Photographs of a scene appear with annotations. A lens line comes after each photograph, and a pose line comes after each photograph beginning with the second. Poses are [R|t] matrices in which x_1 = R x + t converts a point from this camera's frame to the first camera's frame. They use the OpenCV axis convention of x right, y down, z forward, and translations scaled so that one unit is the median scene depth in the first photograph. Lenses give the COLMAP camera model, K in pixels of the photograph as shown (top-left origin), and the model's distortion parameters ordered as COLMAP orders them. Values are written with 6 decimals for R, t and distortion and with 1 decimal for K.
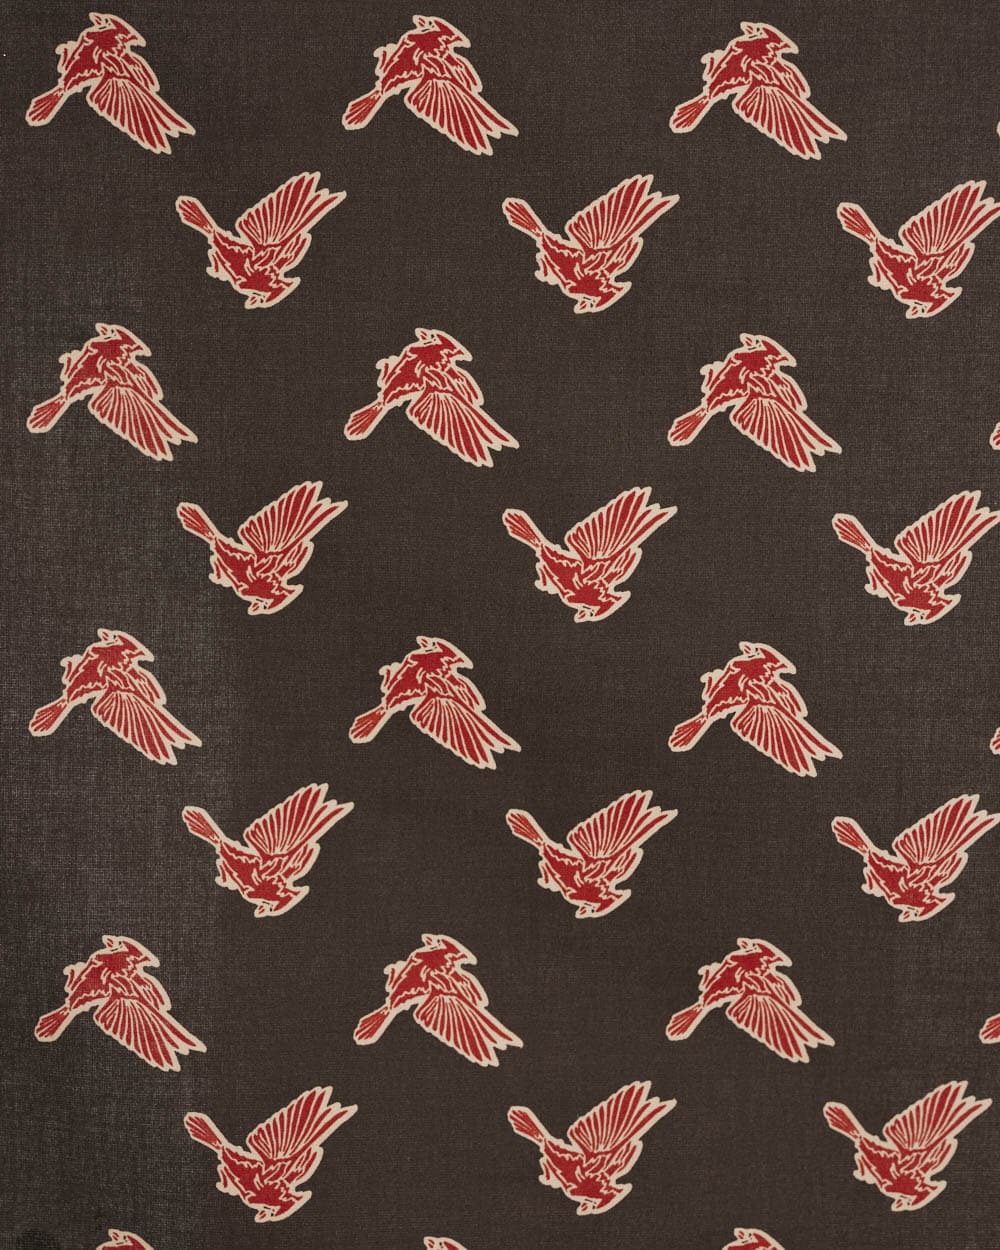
lens RADIAL K [[2066.7, 0, 500.0], [0, 2066.7, 625.0], [0, 0, 1]] dist [-0.057810, -0.003893]
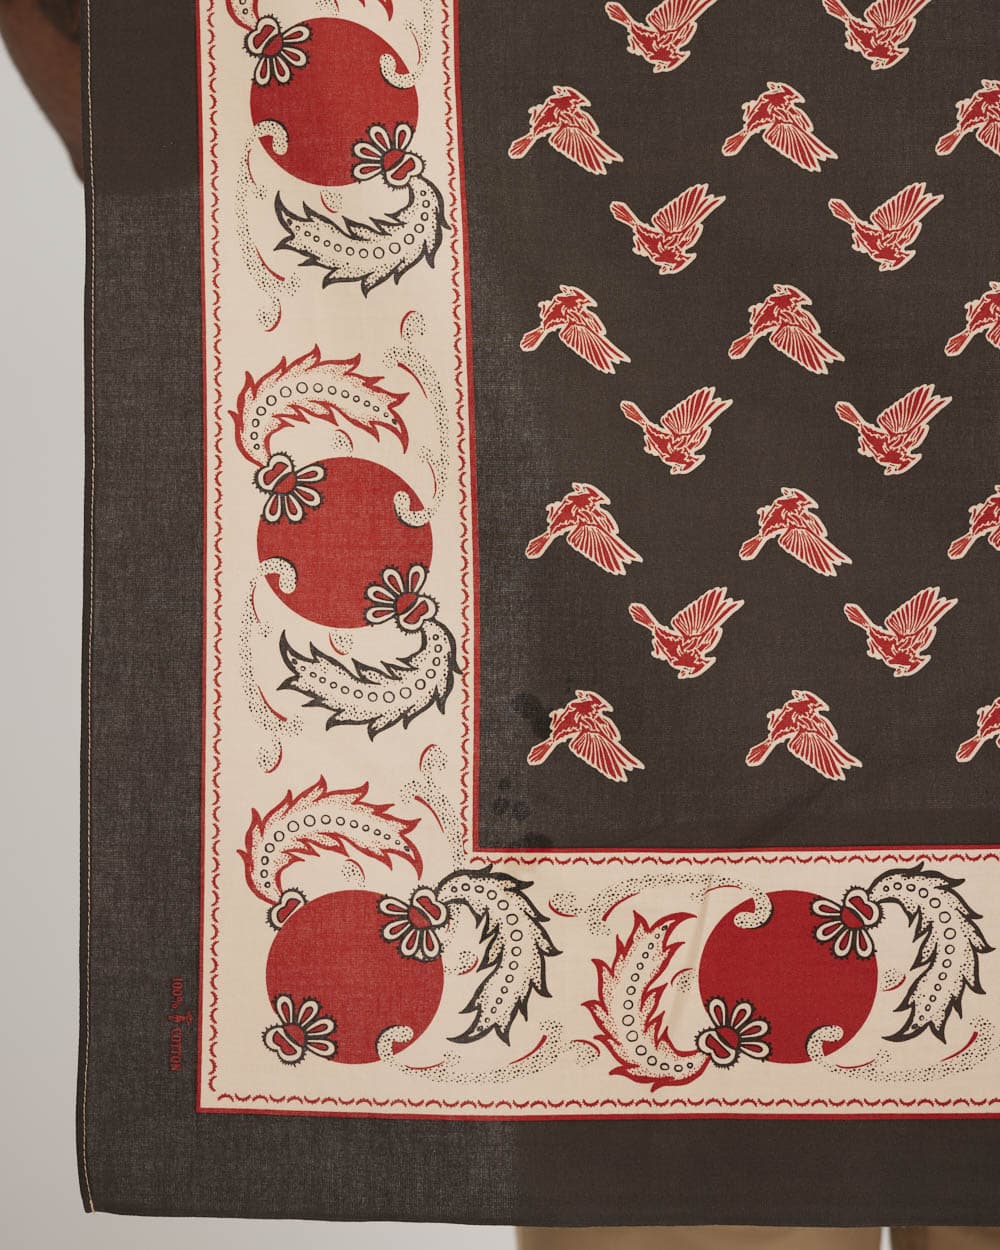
lens RADIAL K [[2066.7, 0, 500.0], [0, 2066.7, 625.0], [0, 0, 1]] dist [-0.057810, -0.003893]
pose [[0.999644, -0.025270, -0.008559, -0.232550], [0.024488, 0.996364, -0.081602, 0.369361], [0.010590, 0.081363, 0.996628, -0.471597]]
